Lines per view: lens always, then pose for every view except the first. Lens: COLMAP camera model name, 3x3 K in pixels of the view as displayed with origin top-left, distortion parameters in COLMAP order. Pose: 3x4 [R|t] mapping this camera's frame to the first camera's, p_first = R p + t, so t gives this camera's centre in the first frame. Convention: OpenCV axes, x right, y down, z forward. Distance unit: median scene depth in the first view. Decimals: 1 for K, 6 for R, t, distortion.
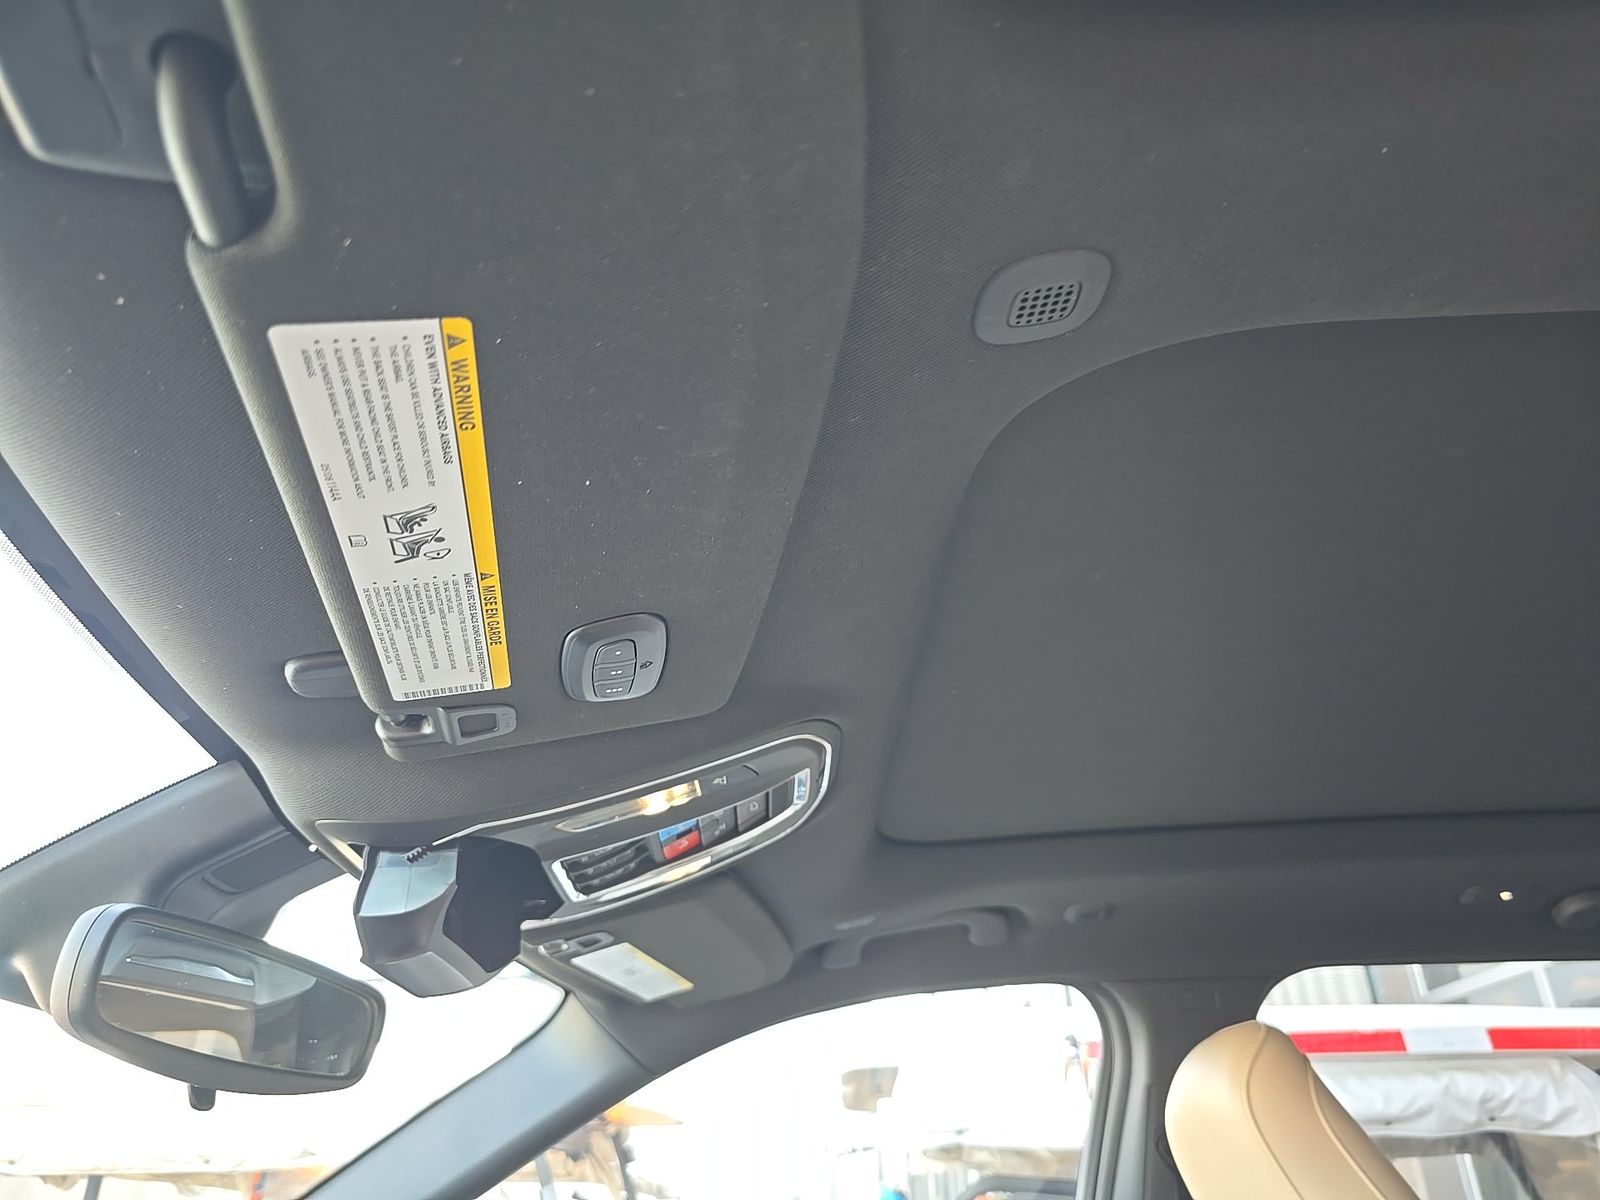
lens RADIAL K [[1123.1, 0, 800.0], [0, 1123.1, 600.0], [0, 0, 1]] dist [-0.005852, -0.003264]
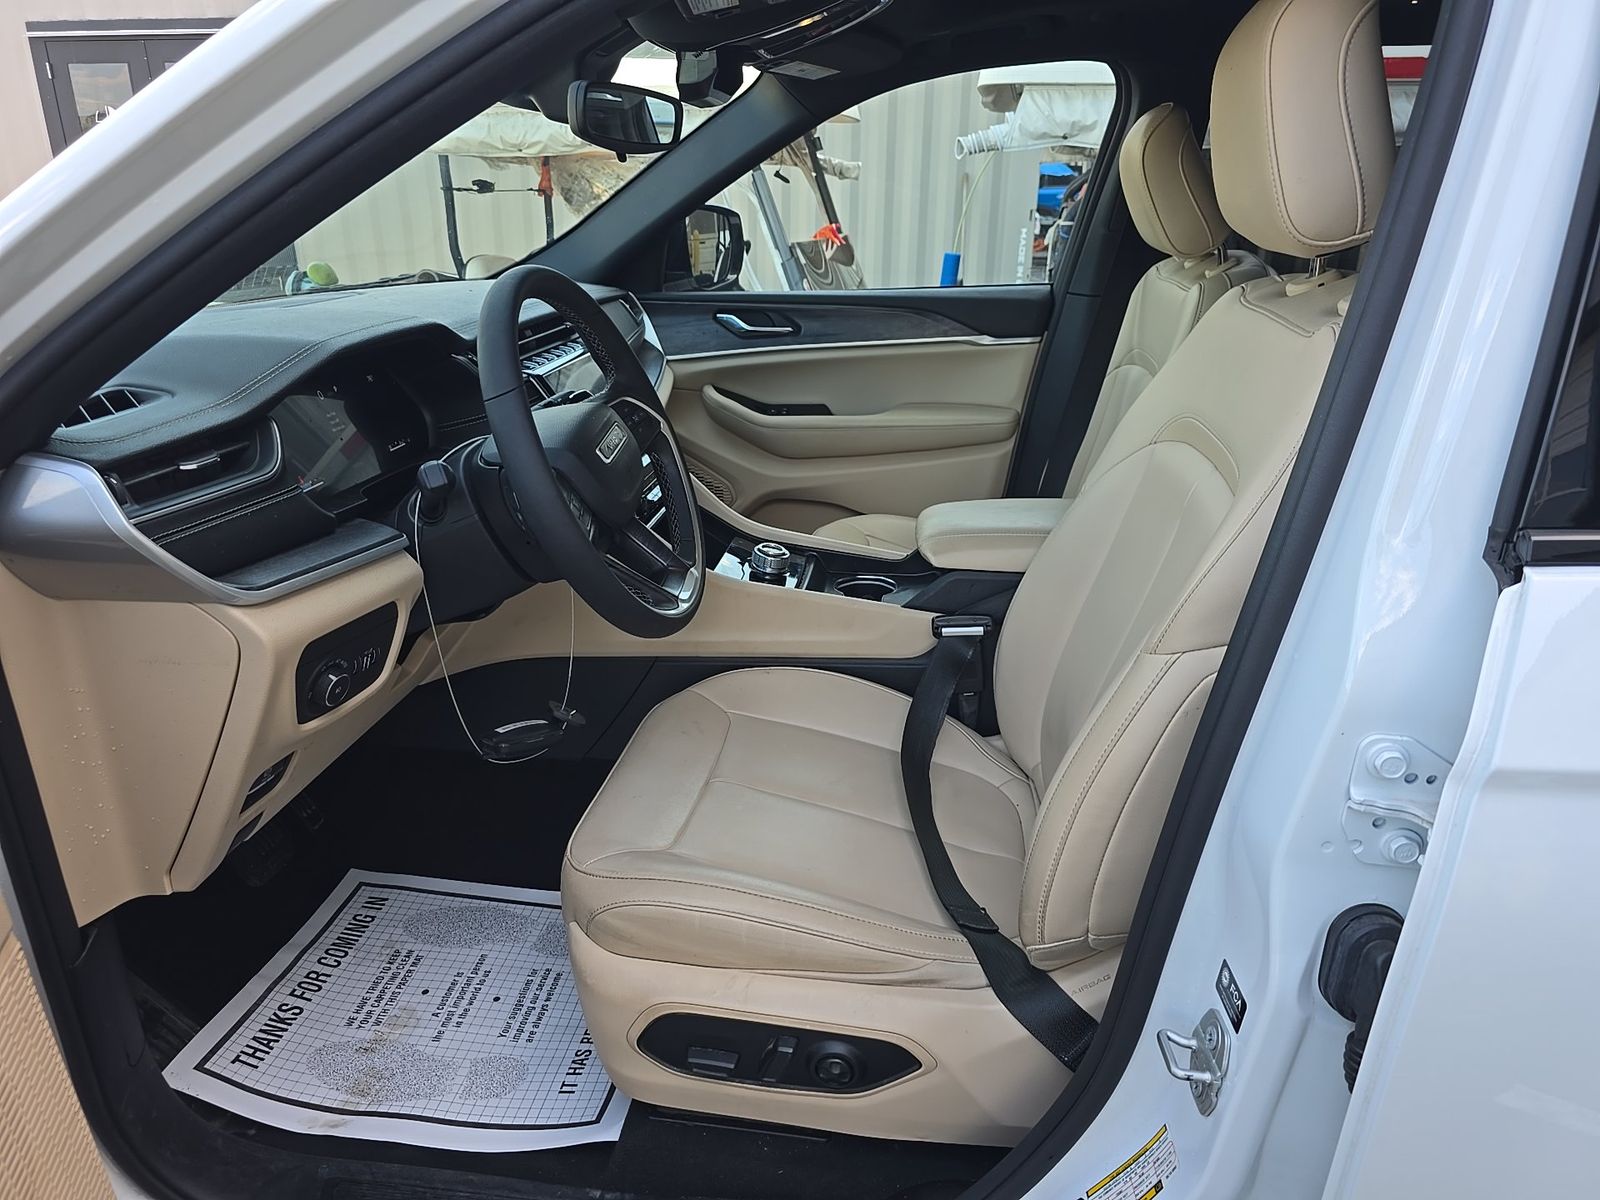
lens RADIAL K [[1061.4, 0, 799.9], [0, 1061.4, 577.1], [0, 0, 1]] dist [0.000930, 0.000633]
pose [[0.987754, 0.073352, -0.137698, 0.056756], [0.056238, 0.655858, 0.752787, -0.171205], [0.145529, -0.751312, 0.643701, -0.282212]]
